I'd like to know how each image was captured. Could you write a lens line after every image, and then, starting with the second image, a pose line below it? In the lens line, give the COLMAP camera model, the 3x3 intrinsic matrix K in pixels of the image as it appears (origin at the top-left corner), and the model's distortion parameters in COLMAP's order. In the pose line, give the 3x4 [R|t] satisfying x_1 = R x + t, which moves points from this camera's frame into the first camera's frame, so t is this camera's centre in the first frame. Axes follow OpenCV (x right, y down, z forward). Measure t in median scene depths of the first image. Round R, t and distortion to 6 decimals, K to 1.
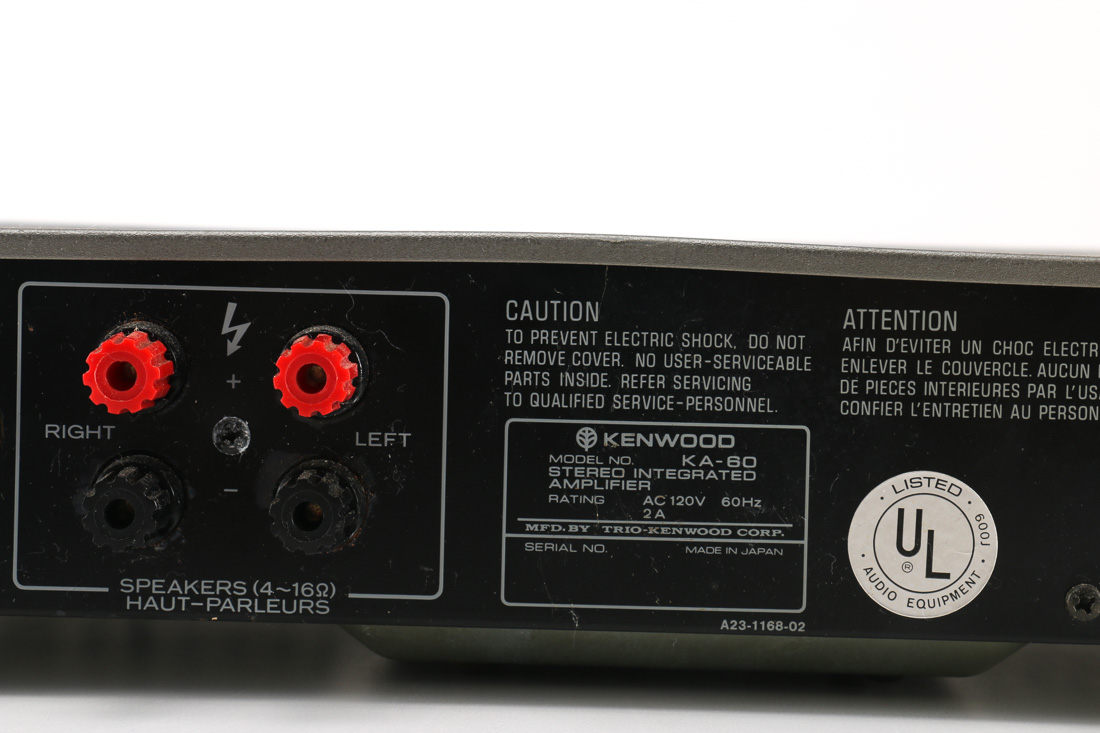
lens RADIAL K [[2997.0, 0, 546.8], [0, 2997.0, 364.2], [0, 0, 1]] dist [0.146874, 0.000000]
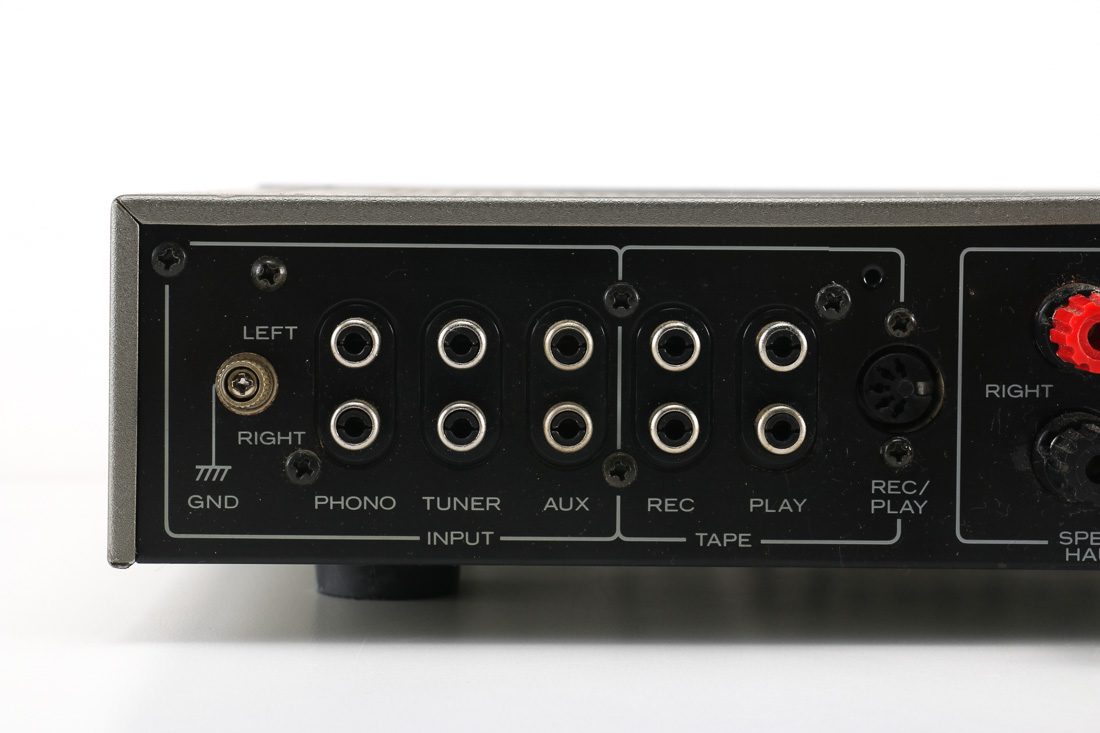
lens RADIAL K [[2997.0, 0, 548.6], [0, 2997.0, 368.8], [0, 0, 1]] dist [0.146874, 0.000000]
pose [[0.999656, -0.019984, 0.016980, -0.335762], [0.019677, 0.999643, 0.018090, -0.007164], [-0.017335, -0.017750, 0.999692, -0.035548]]
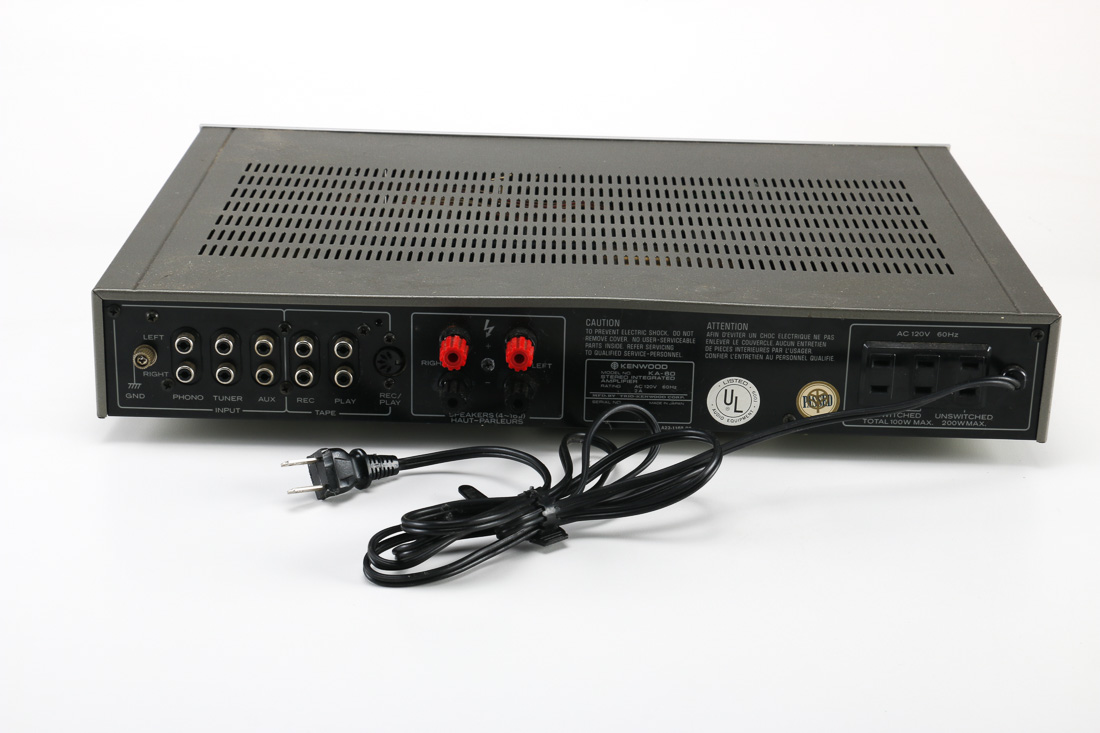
lens RADIAL K [[1983.8, 0, 557.2], [0, 1983.8, 369.2], [0, 0, 1]] dist [0.117479, 0.000000]
pose [[0.999989, -0.000931, 0.004552, -0.048774], [-0.000499, 0.952534, 0.304433, -0.536433], [-0.004620, -0.304432, 0.952523, -0.766258]]
